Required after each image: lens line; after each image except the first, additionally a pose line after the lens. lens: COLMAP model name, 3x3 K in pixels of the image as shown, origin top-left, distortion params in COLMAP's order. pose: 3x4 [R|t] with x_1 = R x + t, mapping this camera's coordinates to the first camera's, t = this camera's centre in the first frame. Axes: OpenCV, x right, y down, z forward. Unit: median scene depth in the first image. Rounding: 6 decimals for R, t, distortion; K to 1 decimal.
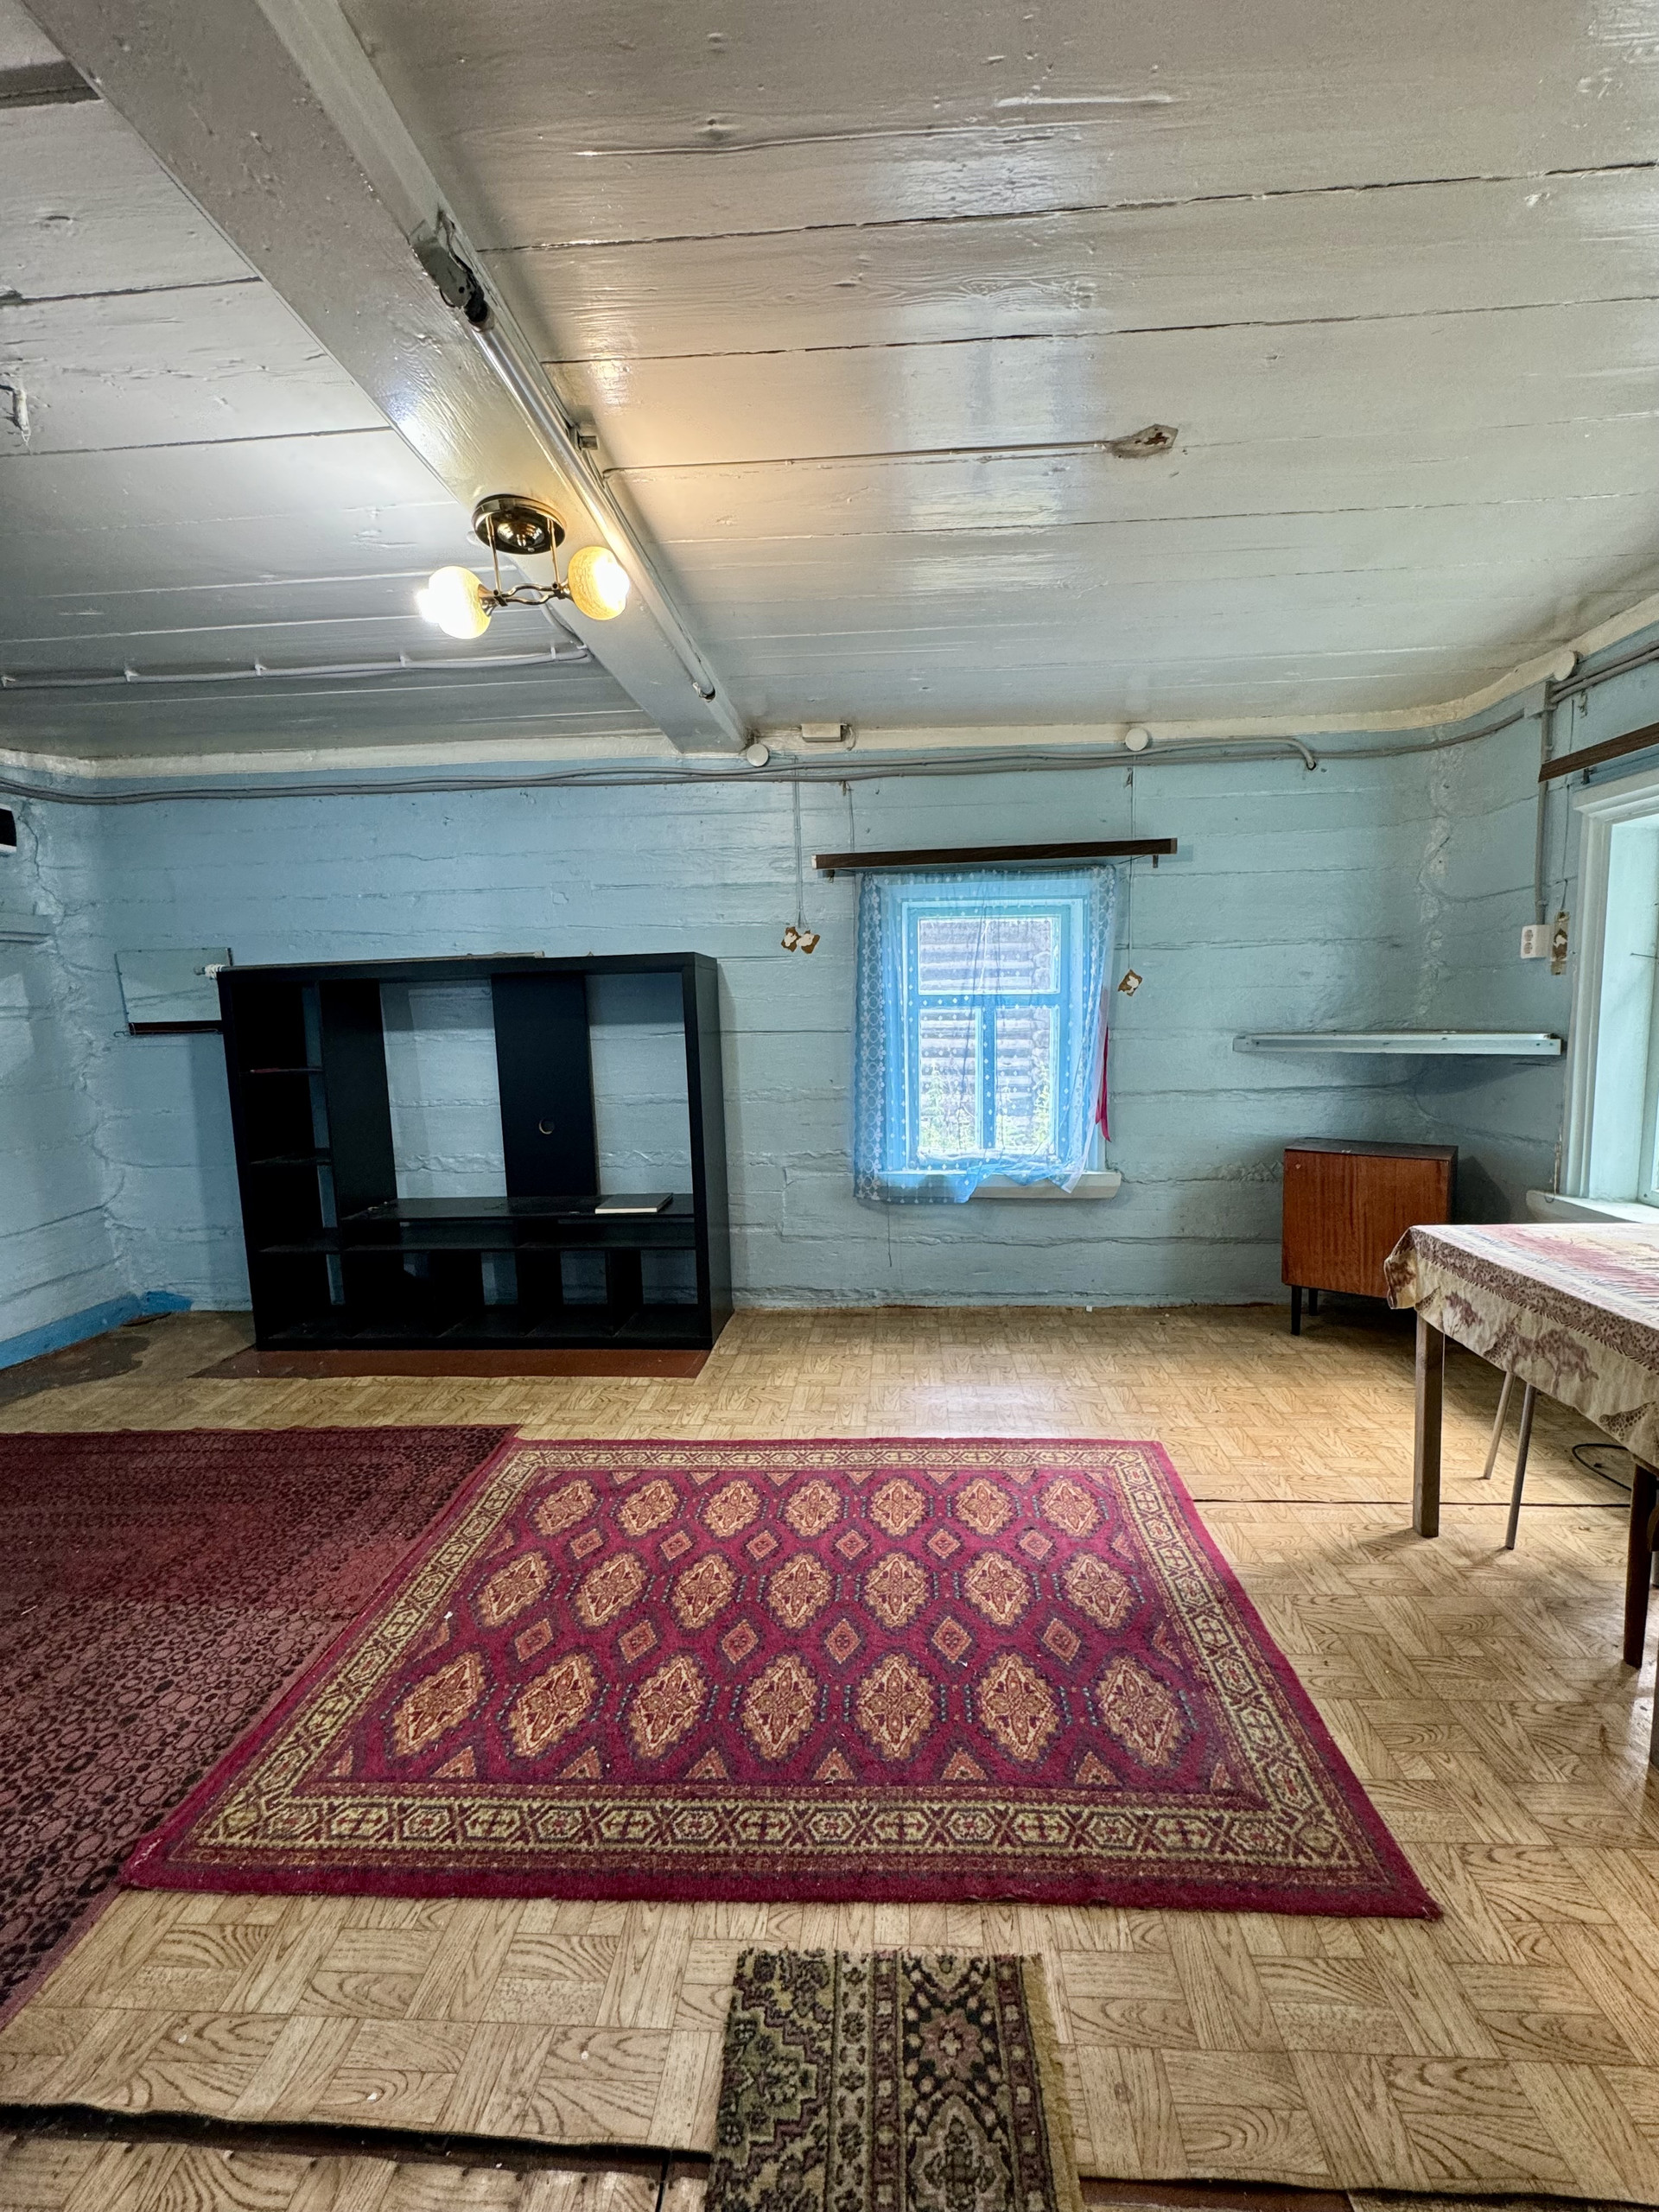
lens RADIAL K [[882.2, 0, 829.5], [0, 882.2, 1106.0], [0, 0, 1]] dist [0.001672, -0.000187]
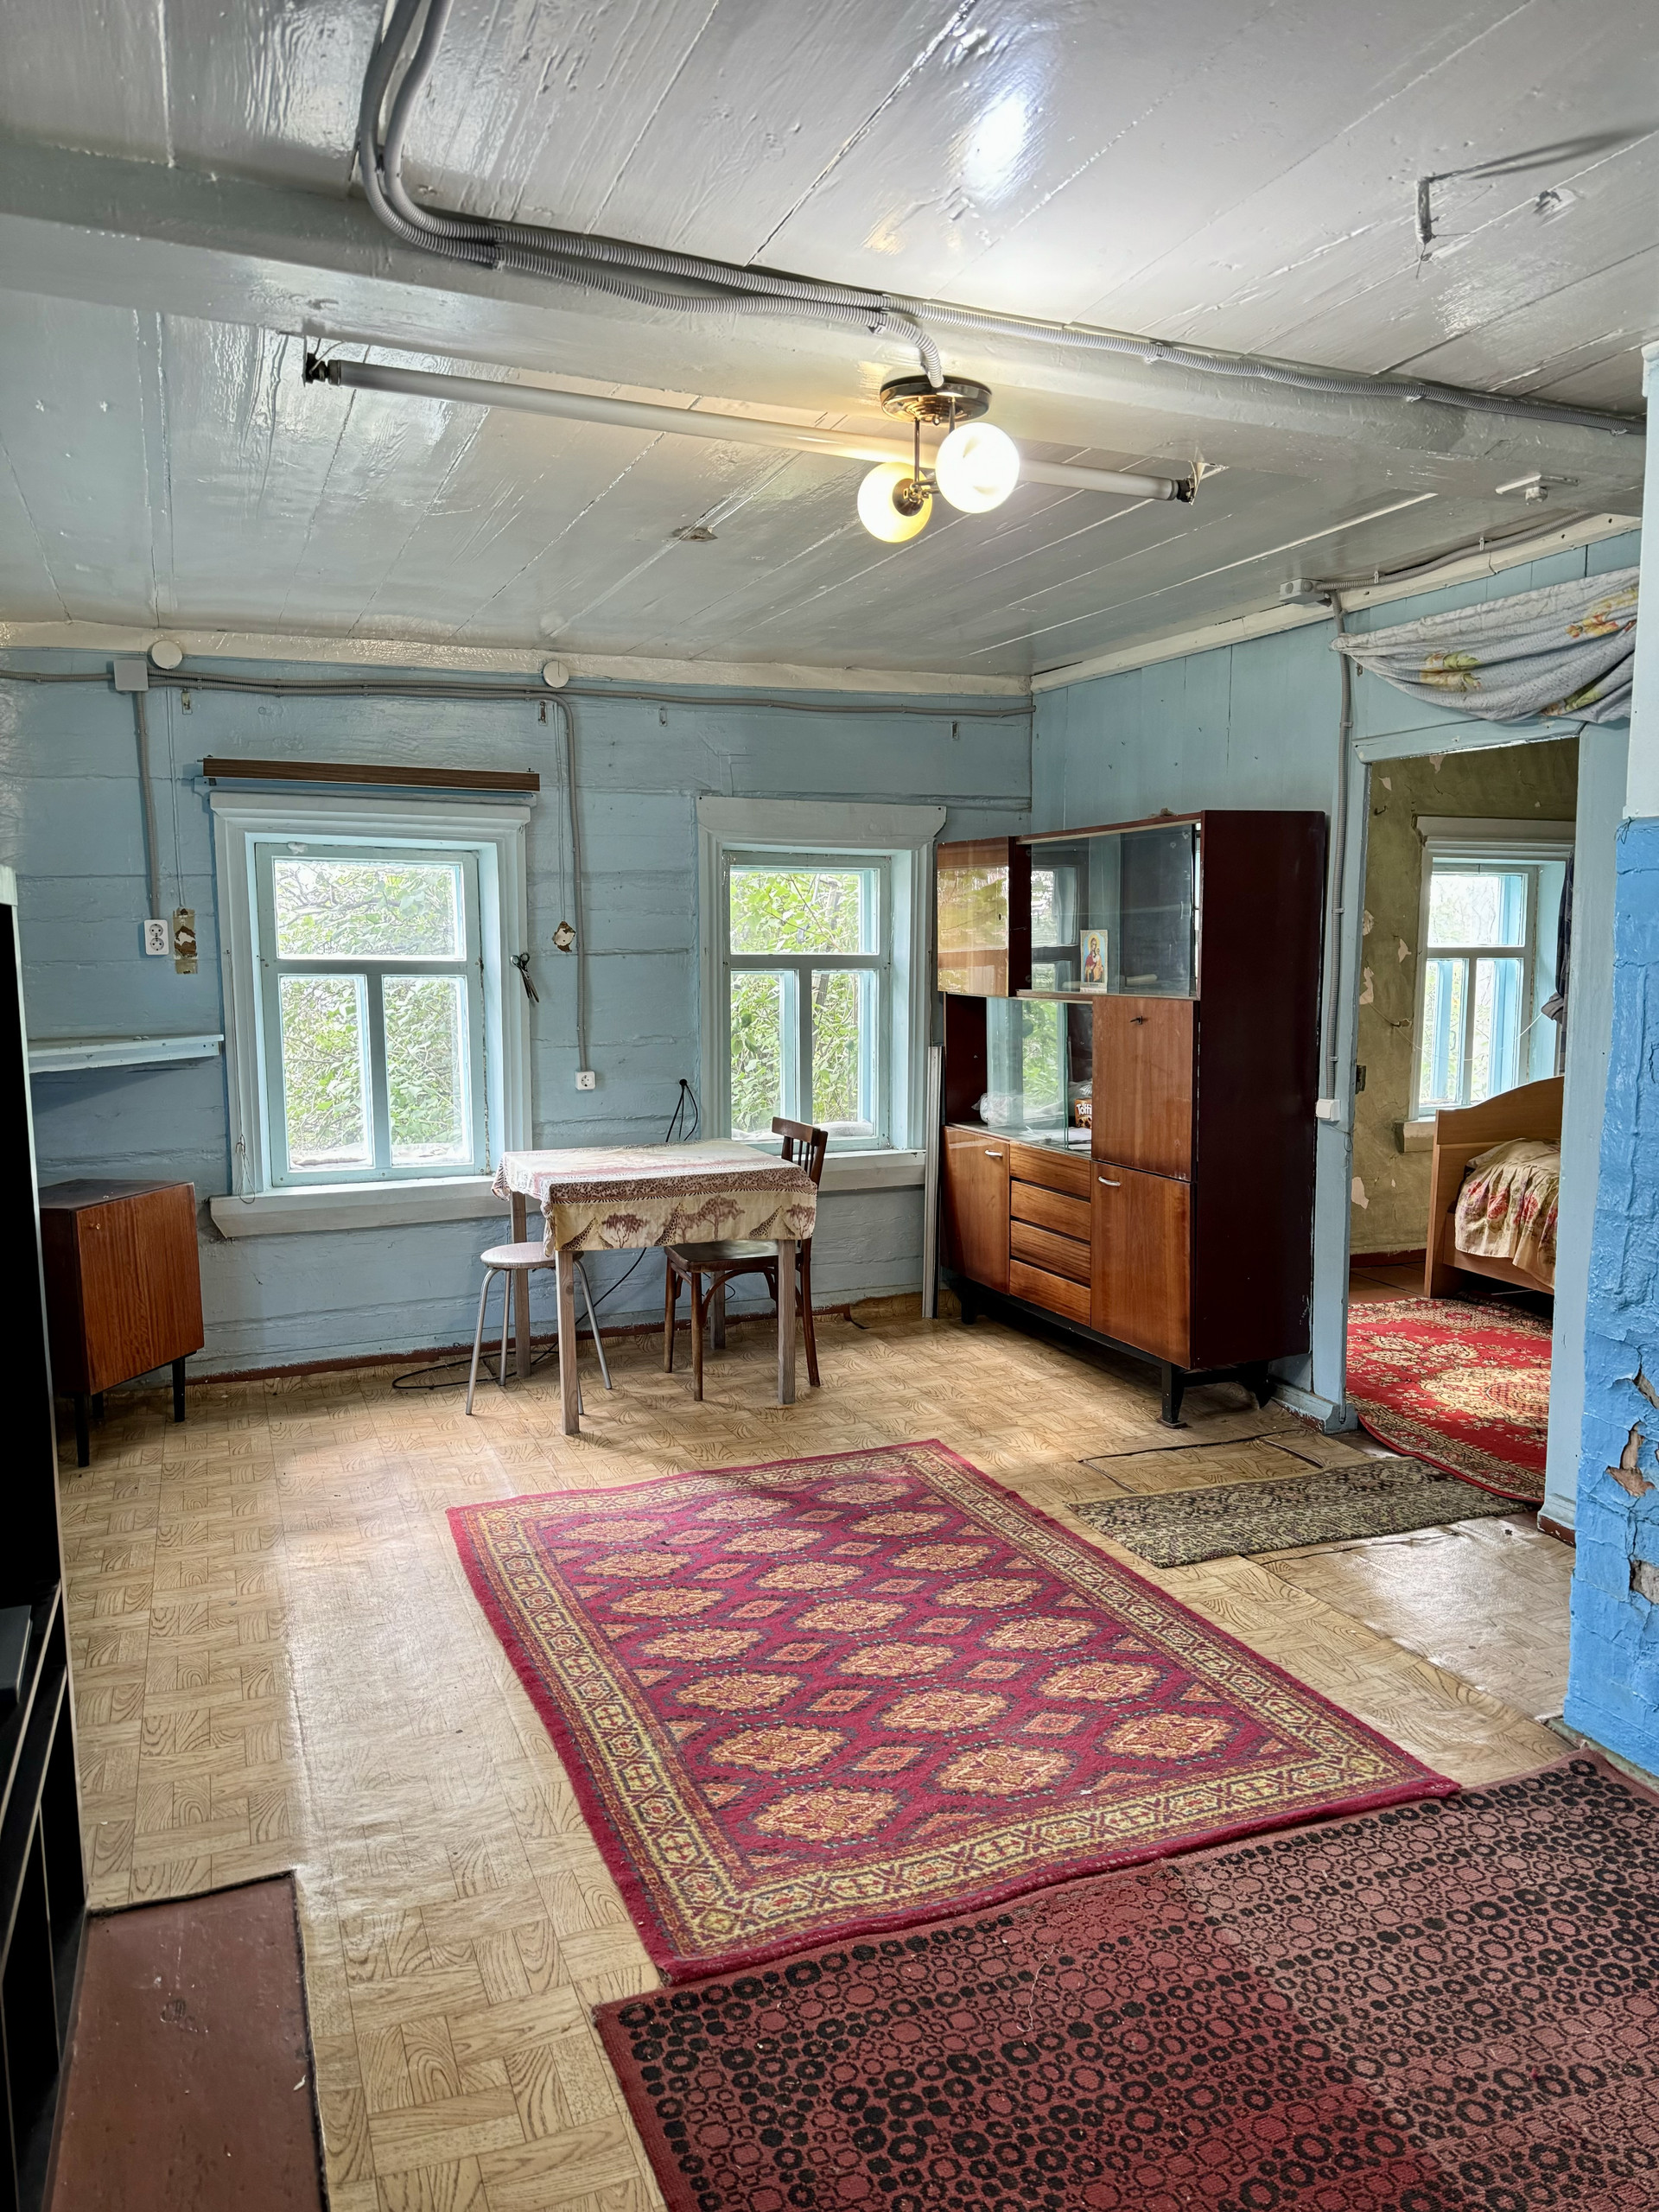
lens RADIAL K [[1548.4, 0, 821.2], [0, 1548.4, 1109.9], [0, 0, 1]] dist [0.147477, -0.253607]
pose [[-0.433618, -0.061323, 0.899008, -1.386399], [0.121547, 0.984583, 0.125786, -0.183189], [-0.892861, 0.163815, -0.419479, 1.529584]]
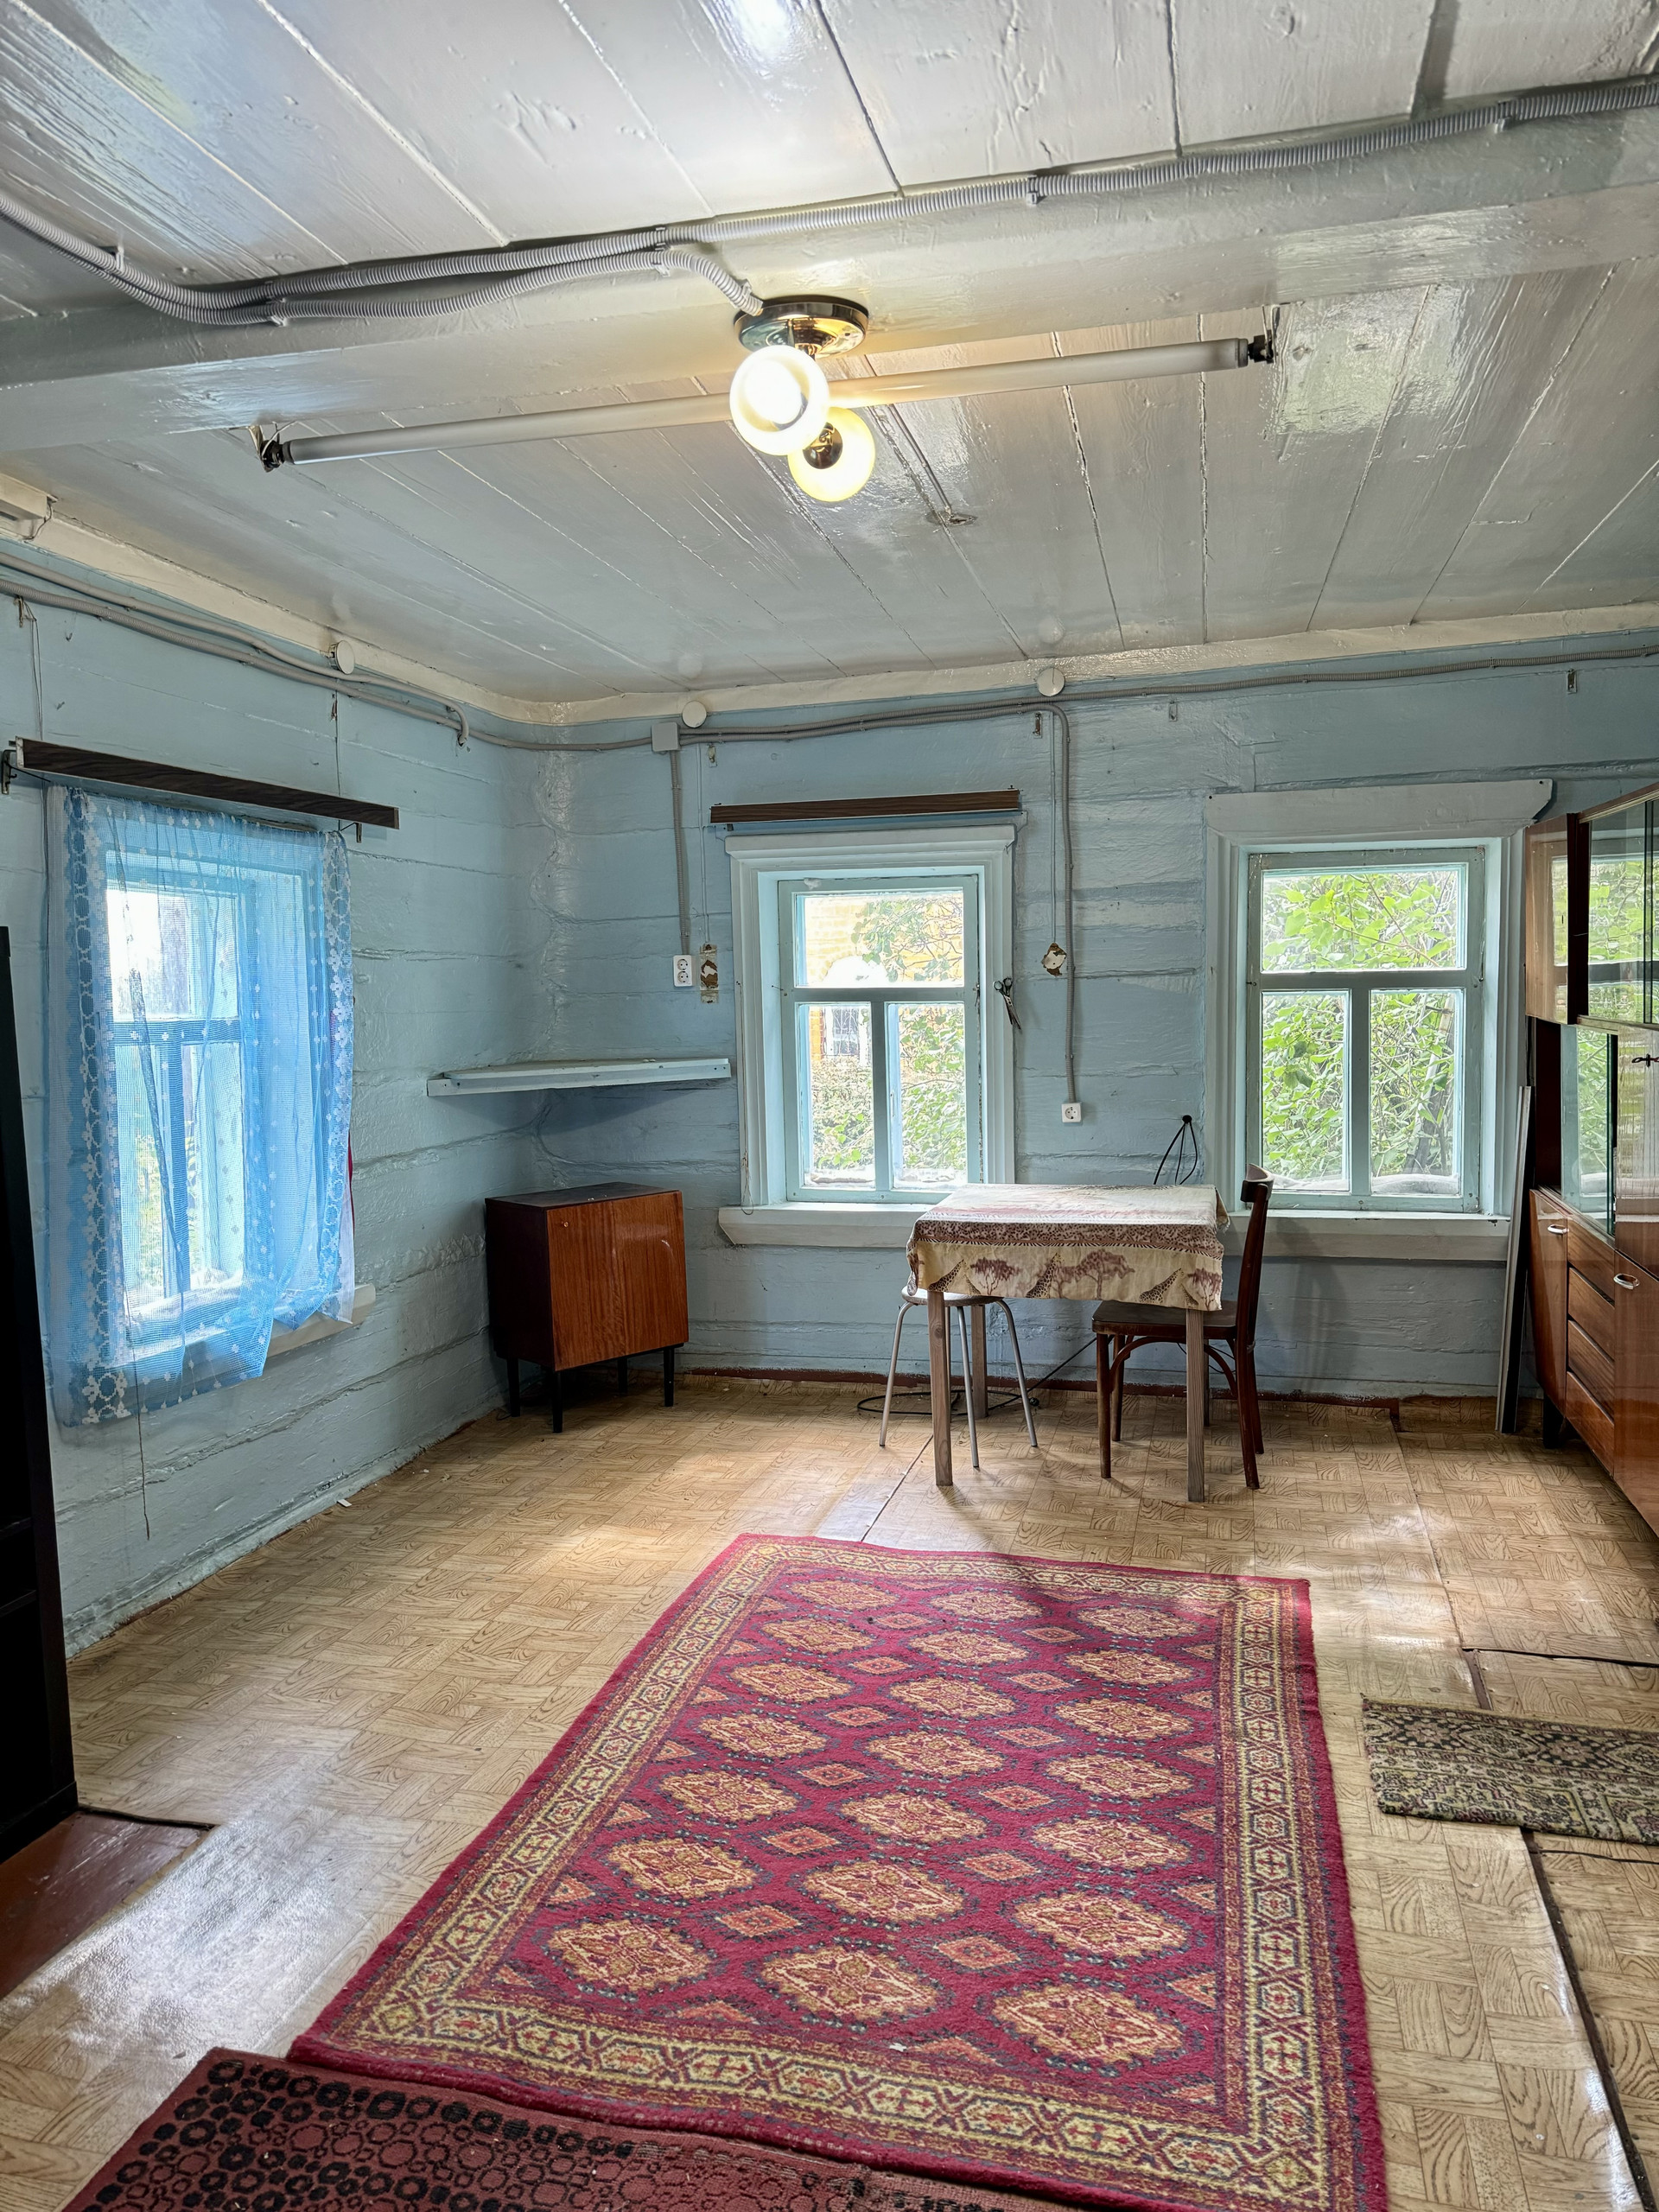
lens RADIAL K [[1548.4, 0, 821.2], [0, 1548.4, 1109.9], [0, 0, 1]] dist [0.147477, -0.253607]
pose [[0.196221, -0.056787, 0.978914, -1.328174], [0.127652, 0.991305, 0.031918, -0.086216], [-0.972215, 0.118697, 0.201764, 0.691435]]
